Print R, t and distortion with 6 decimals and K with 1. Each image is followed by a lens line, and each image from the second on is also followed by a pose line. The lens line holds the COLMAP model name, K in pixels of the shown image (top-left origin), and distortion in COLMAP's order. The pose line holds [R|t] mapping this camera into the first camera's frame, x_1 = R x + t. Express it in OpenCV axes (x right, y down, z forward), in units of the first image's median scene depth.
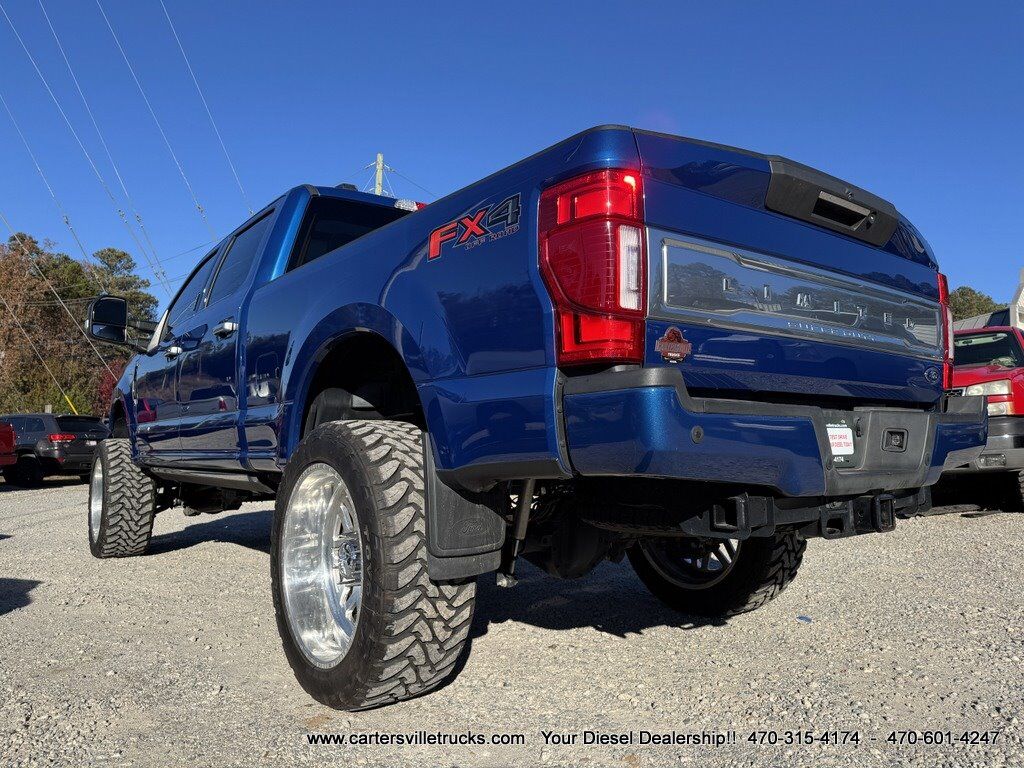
lens RADIAL K [[729.0, 0, 515.8], [0, 729.0, 382.4], [0, 0, 1]] dist [0.044736, -0.052317]
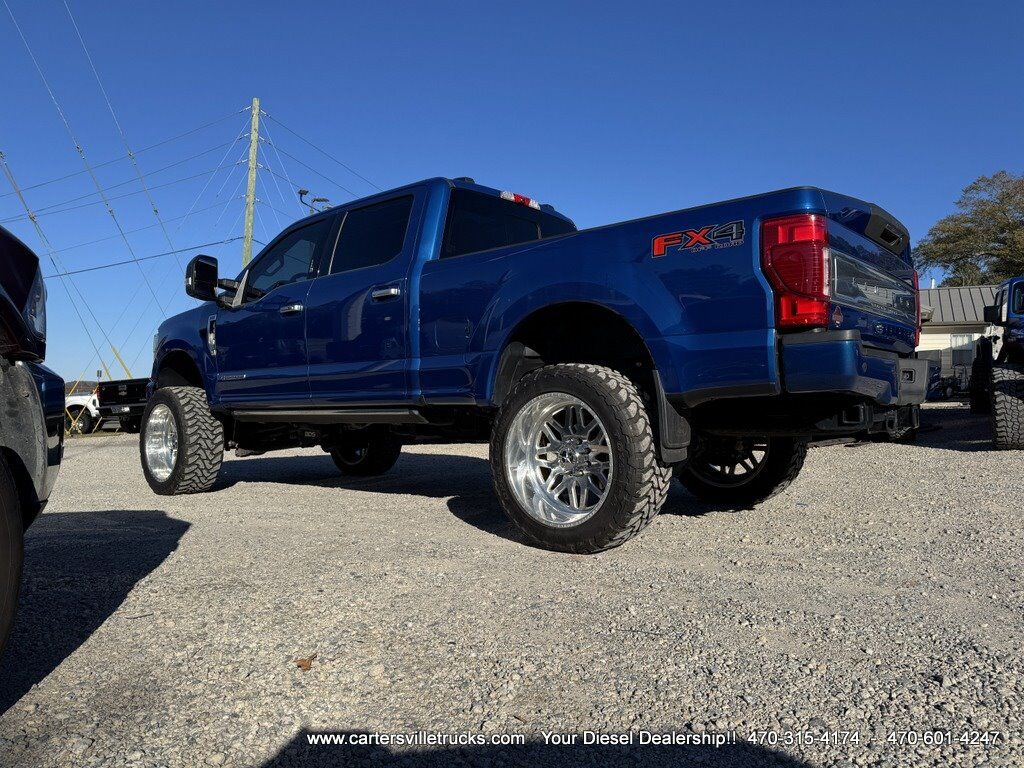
lens RADIAL K [[735.9, 0, 514.2], [0, 735.9, 397.8], [0, 0, 1]] dist [0.090376, -0.046241]
pose [[0.973645, -0.002595, 0.228055, -0.513024], [-0.013814, 0.997428, 0.070329, 0.014175], [-0.227651, -0.071626, 0.971105, -0.305009]]
